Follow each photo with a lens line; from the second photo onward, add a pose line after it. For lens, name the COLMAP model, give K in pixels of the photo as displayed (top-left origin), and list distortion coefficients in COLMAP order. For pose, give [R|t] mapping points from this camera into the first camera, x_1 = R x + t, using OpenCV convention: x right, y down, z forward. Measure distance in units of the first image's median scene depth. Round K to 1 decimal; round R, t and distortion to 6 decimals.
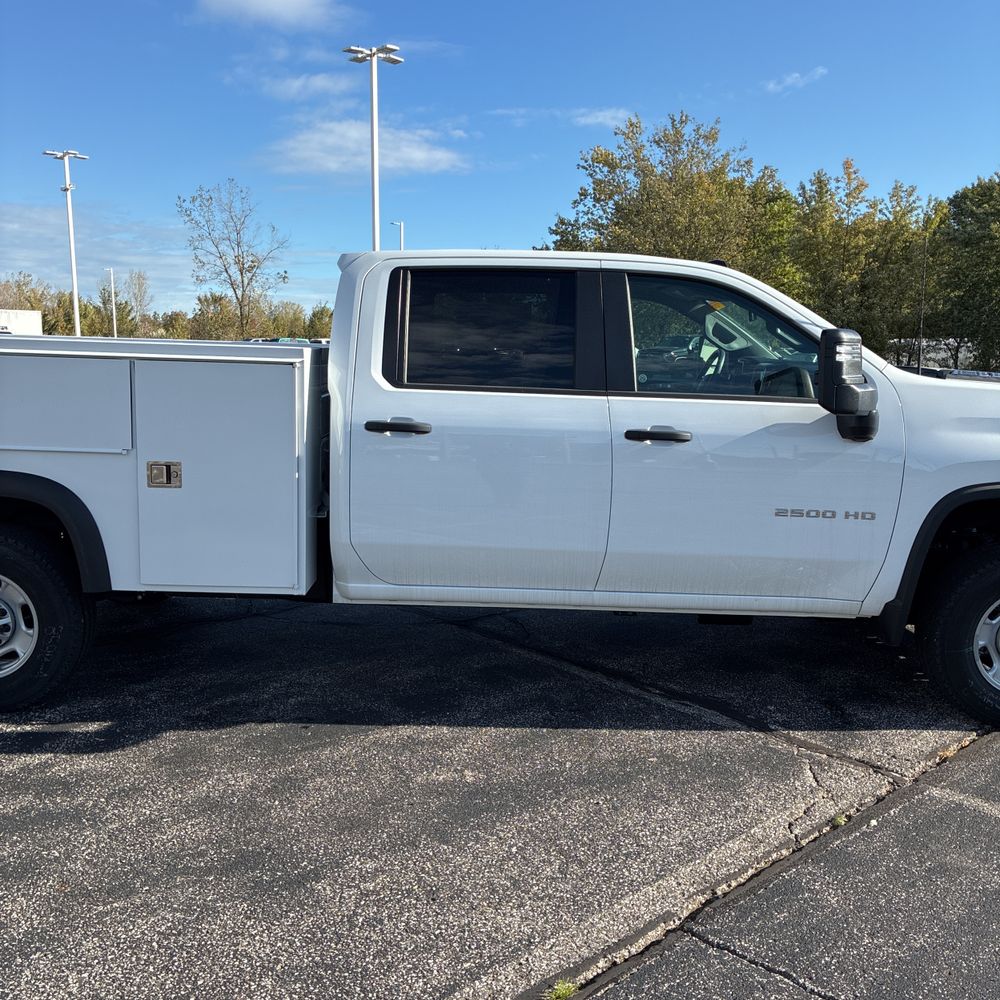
lens RADIAL K [[1012.4, 0, 502.1], [0, 1012.4, 500.3], [0, 0, 1]] dist [0.027655, 0.000000]
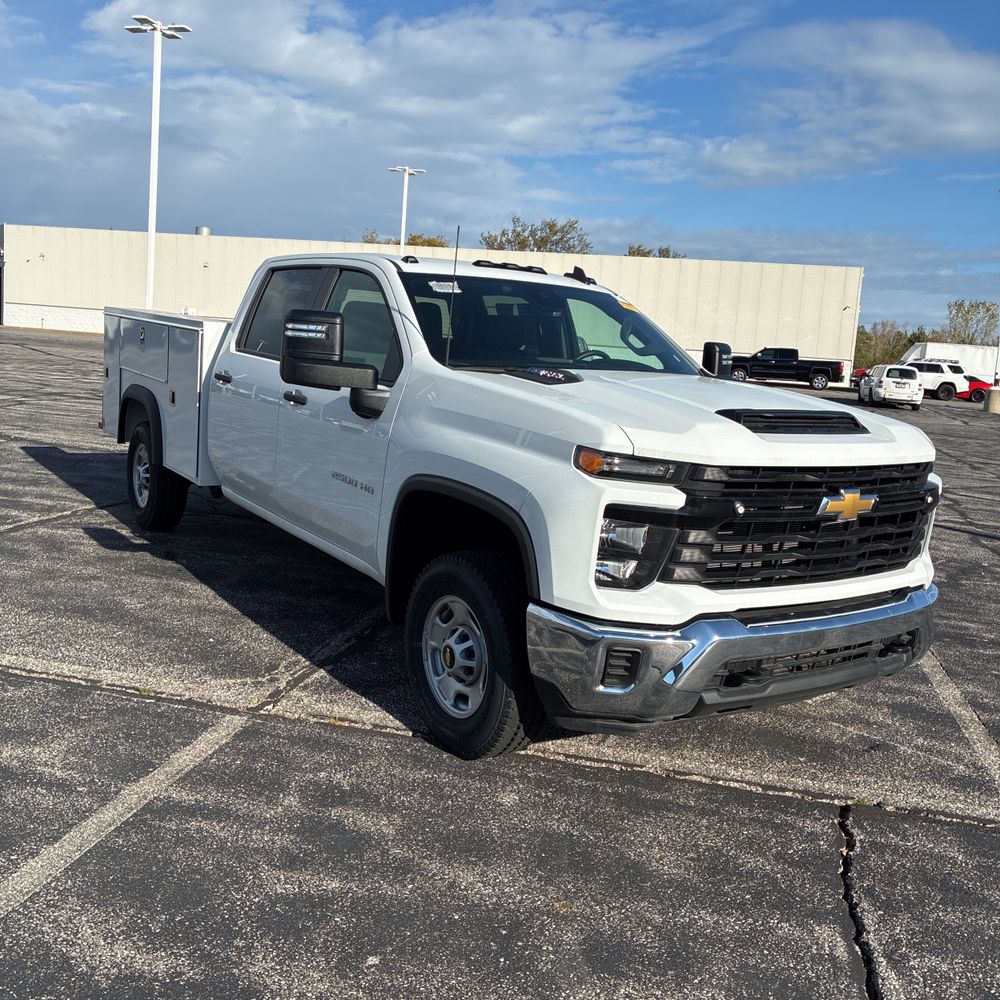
lens RADIAL K [[1012.4, 0, 500.3], [0, 1012.4, 492.2], [0, 0, 1]] dist [0.027655, 0.000000]
pose [[0.561024, 0.154646, -0.813226, 1.267677], [-0.192556, 0.979827, 0.053487, -0.062907], [0.805092, 0.126584, 0.579485, 0.485388]]
